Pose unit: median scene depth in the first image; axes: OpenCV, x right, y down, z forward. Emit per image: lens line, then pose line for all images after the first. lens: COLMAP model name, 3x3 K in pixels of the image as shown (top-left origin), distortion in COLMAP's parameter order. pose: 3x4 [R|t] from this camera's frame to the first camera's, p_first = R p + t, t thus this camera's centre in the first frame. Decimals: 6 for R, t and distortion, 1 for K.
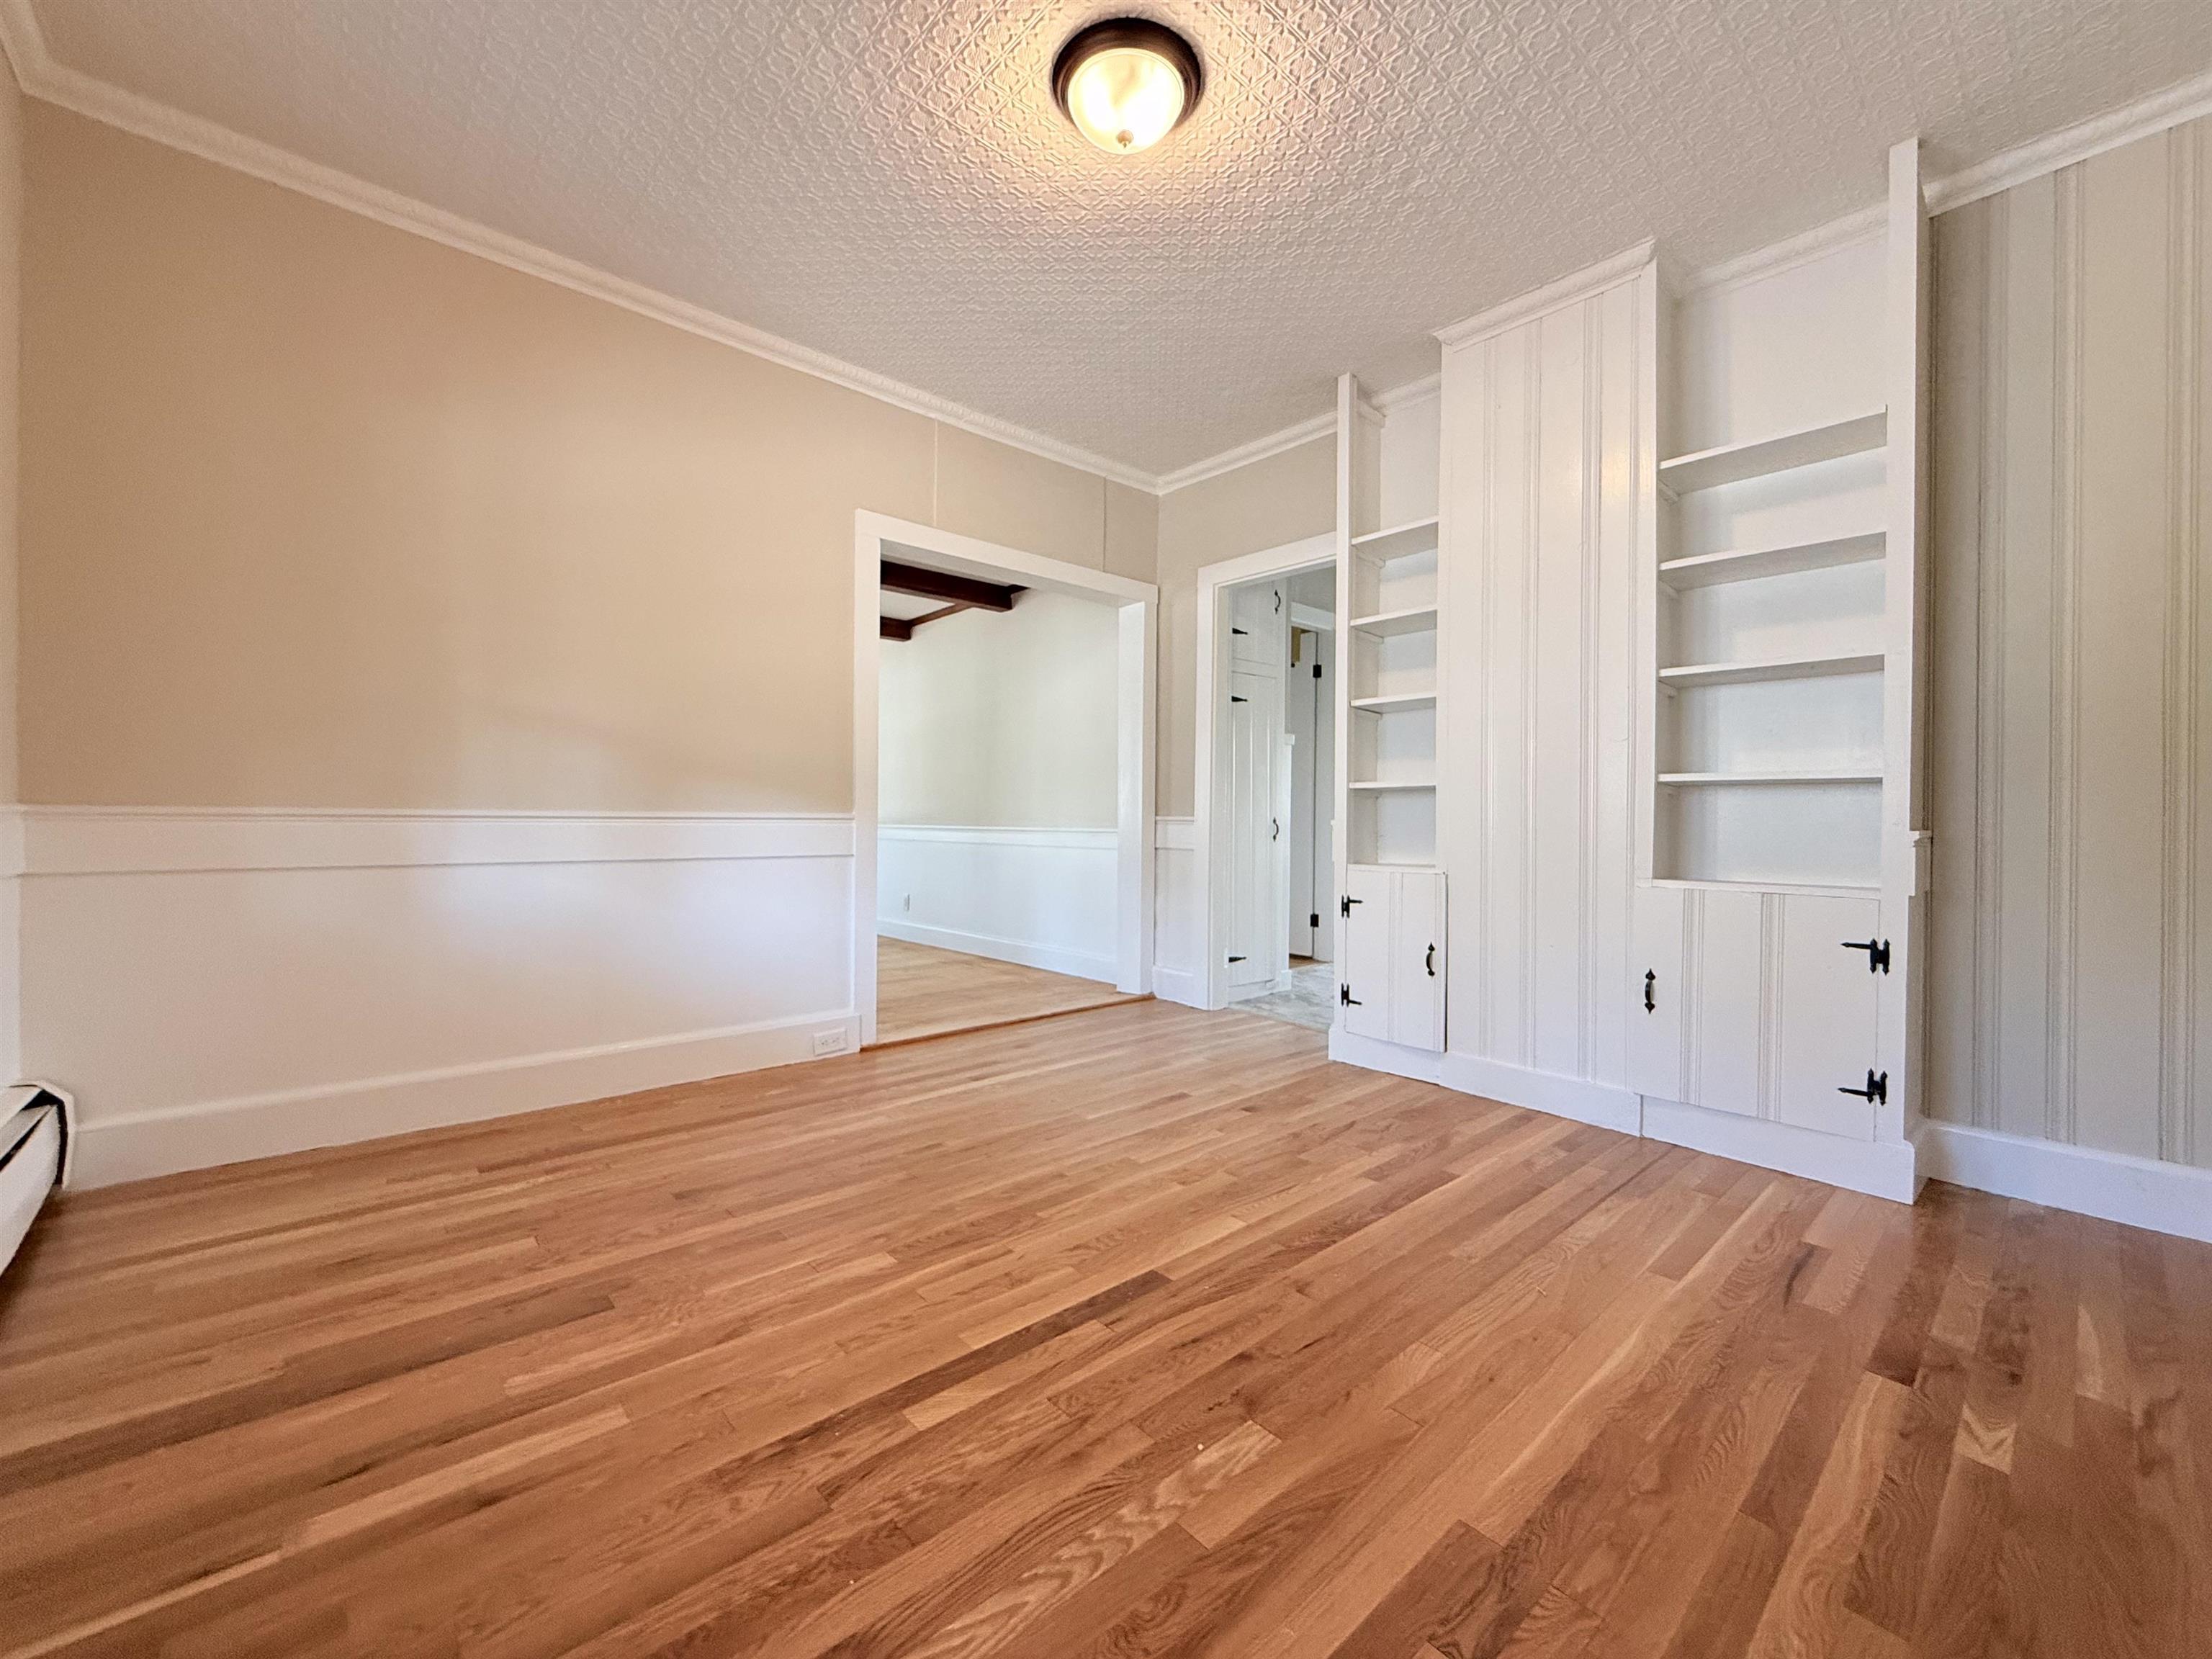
lens RADIAL K [[882.9, 0, 1107.0], [0, 882.9, 825.4], [0, 0, 1]] dist [-0.000386, 0.000754]
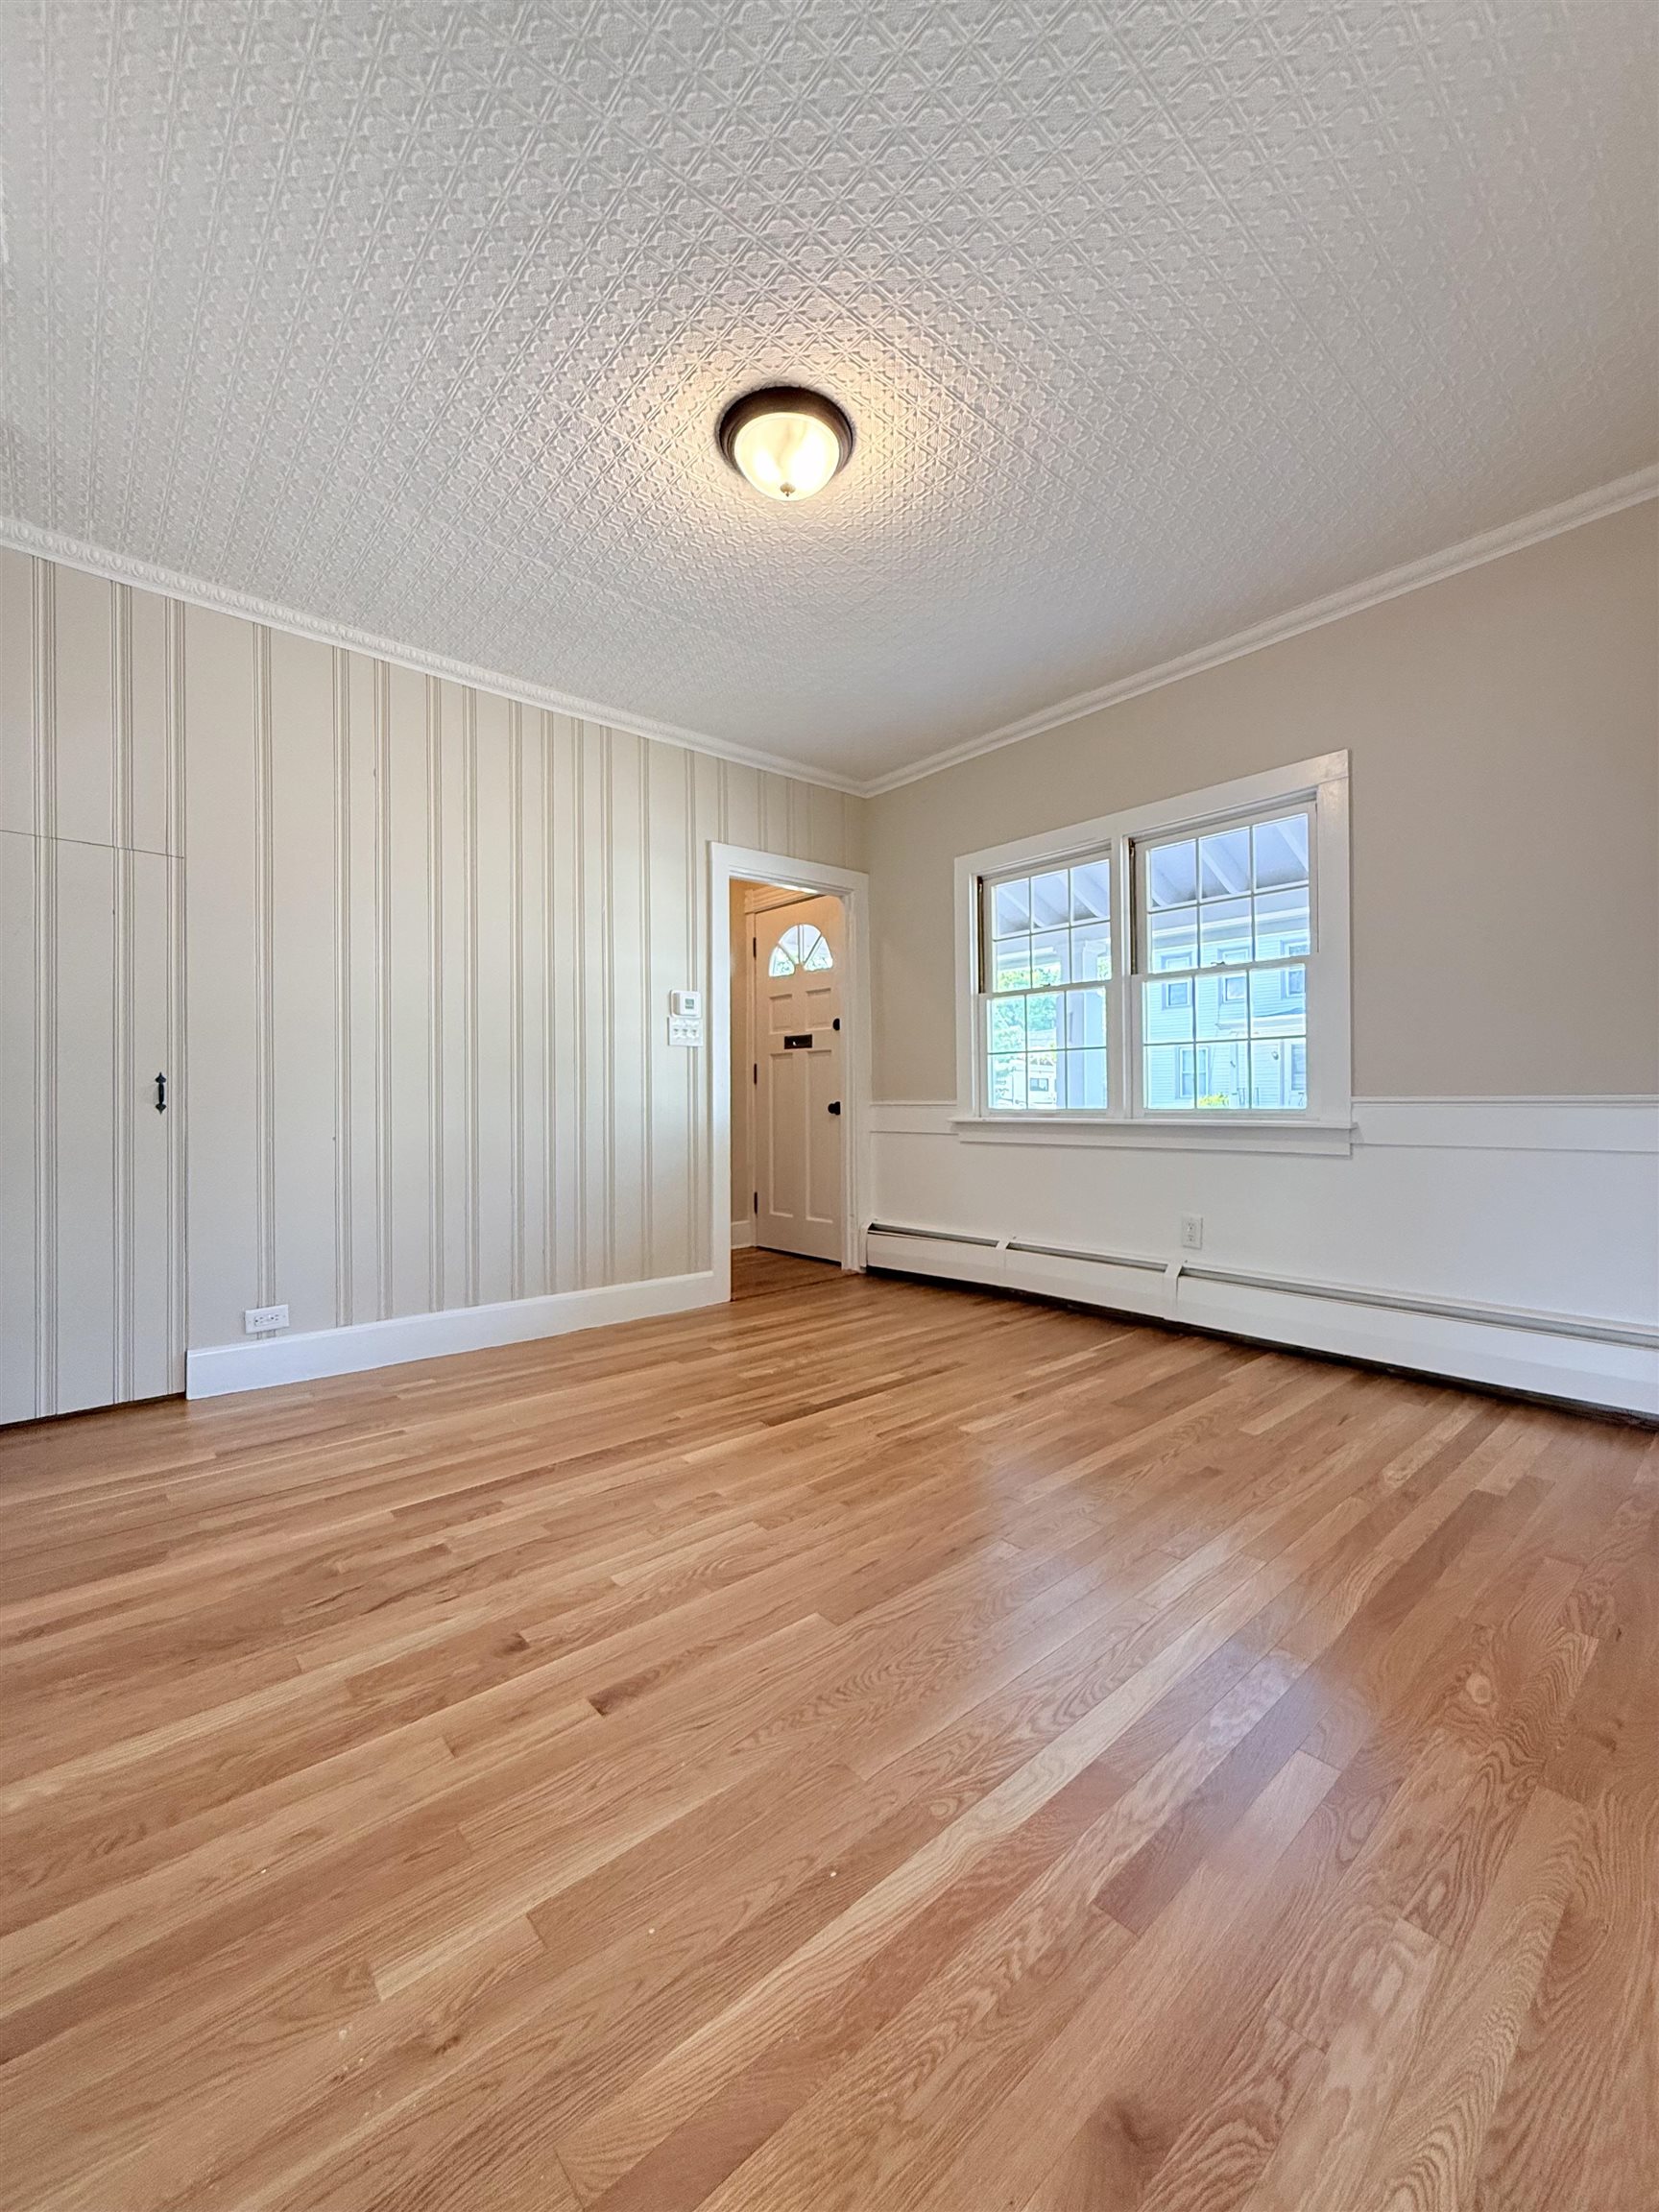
lens RADIAL K [[882.9, 0, 835.9], [0, 882.9, 1101.0], [0, 0, 1]] dist [-0.000386, 0.000754]
pose [[-0.999966, -0.002961, 0.007635, -0.051406], [-0.002960, 0.999996, 0.000159, -0.011439], [-0.007635, 0.000137, -0.999971, 2.160308]]
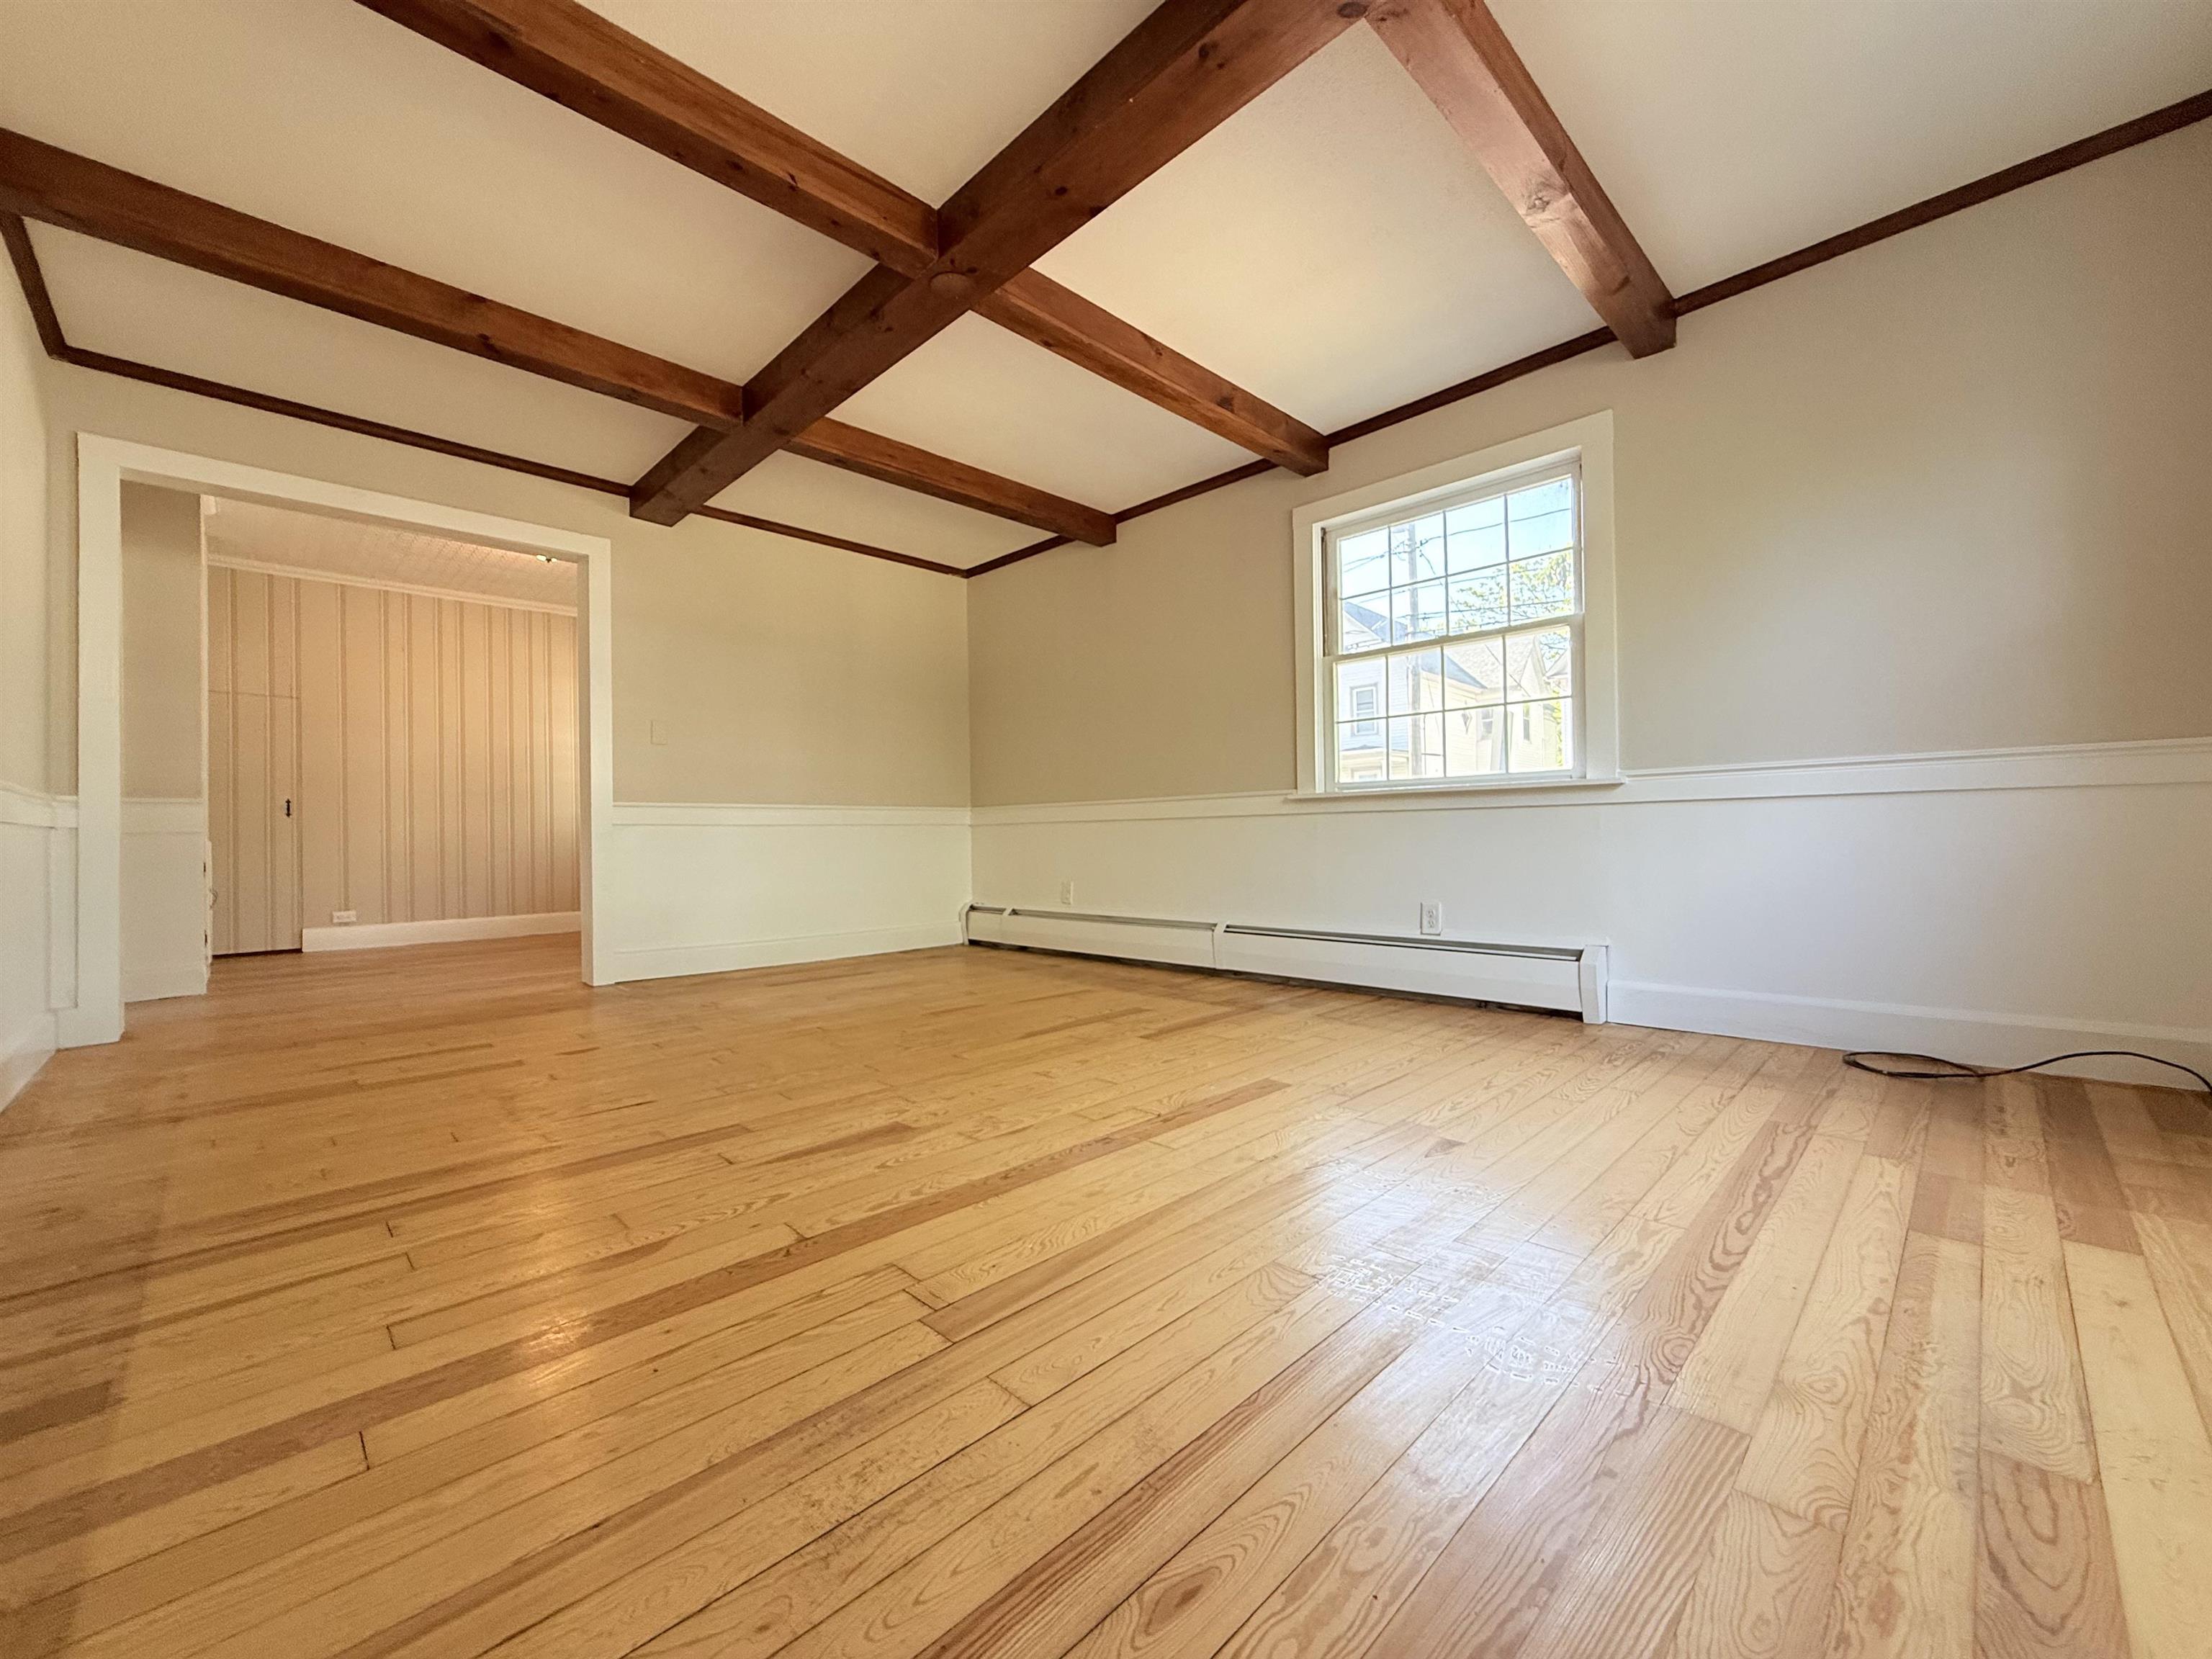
lens RADIAL K [[882.9, 0, 1100.0], [0, 882.9, 827.6], [0, 0, 1]] dist [-0.000386, 0.000754]
pose [[-0.998857, 0.005805, -0.047447, -1.591087], [0.006204, 0.999947, -0.008256, 0.088664], [0.047397, -0.008541, -0.998840, 3.907486]]
